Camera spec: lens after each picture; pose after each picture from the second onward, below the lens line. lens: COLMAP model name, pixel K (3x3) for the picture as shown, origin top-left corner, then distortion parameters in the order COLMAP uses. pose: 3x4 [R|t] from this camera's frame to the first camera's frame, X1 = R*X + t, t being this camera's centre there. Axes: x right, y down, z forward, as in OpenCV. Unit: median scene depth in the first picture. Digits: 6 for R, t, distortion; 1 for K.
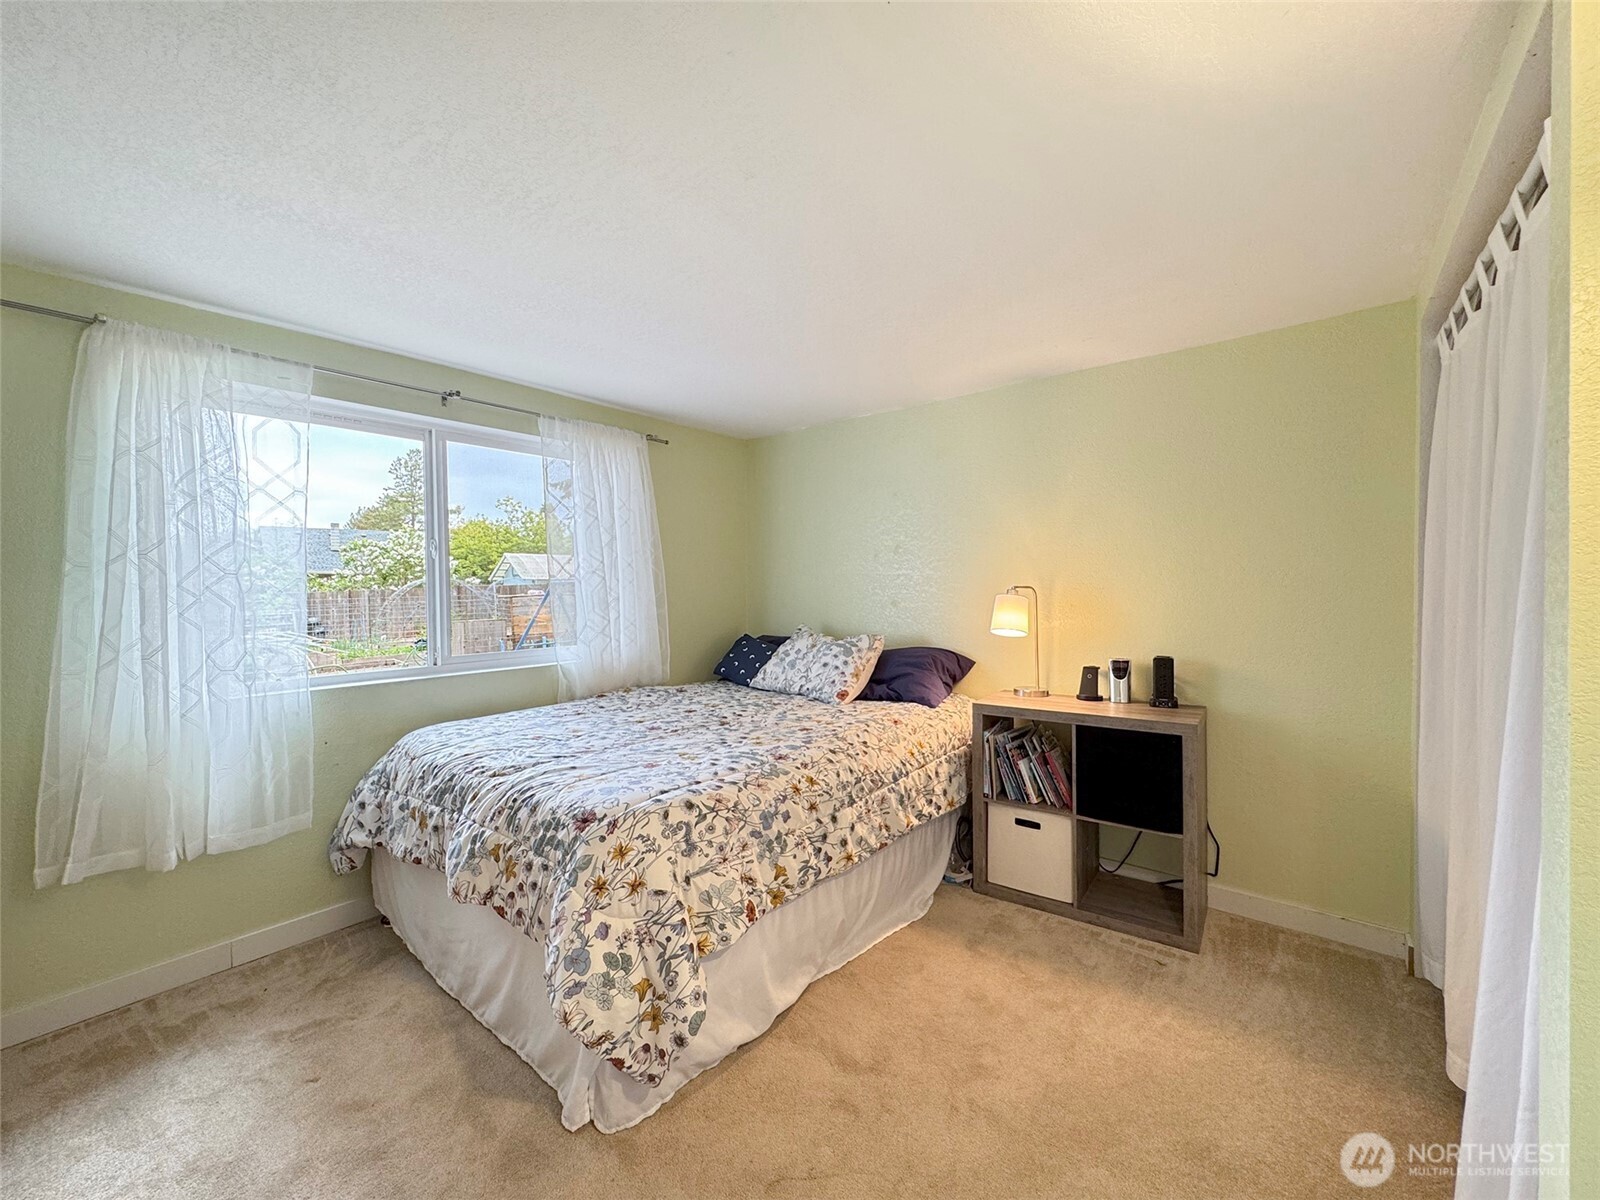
lens RADIAL K [[625.5, 0, 803.5], [0, 625.5, 593.5], [0, 0, 1]] dist [0.002563, 0.000114]
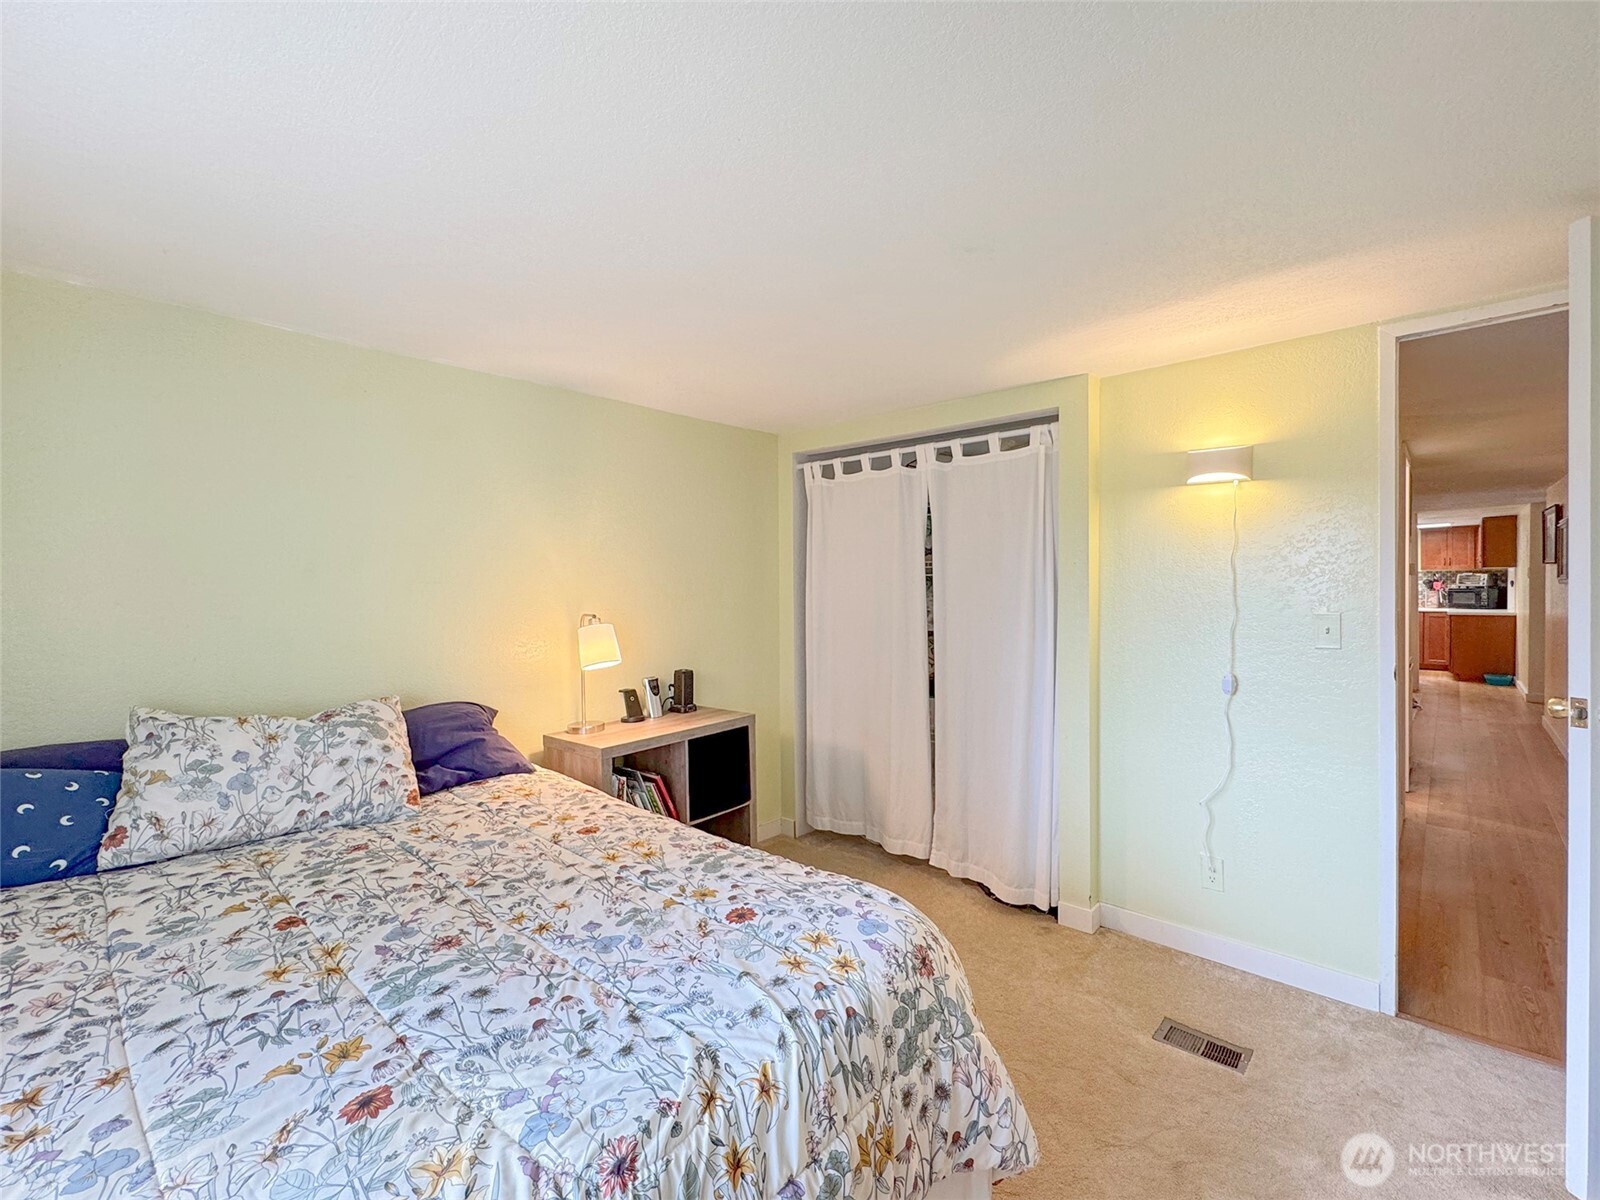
lens RADIAL K [[695.6, 0, 806.4], [0, 695.6, 599.5], [0, 0, 1]] dist [0.001378, 0.000503]
pose [[0.059481, -0.012371, 0.998153, -0.681811], [0.017210, 0.999787, 0.011365, -0.041254], [-0.998081, 0.016502, 0.059681, 0.634689]]
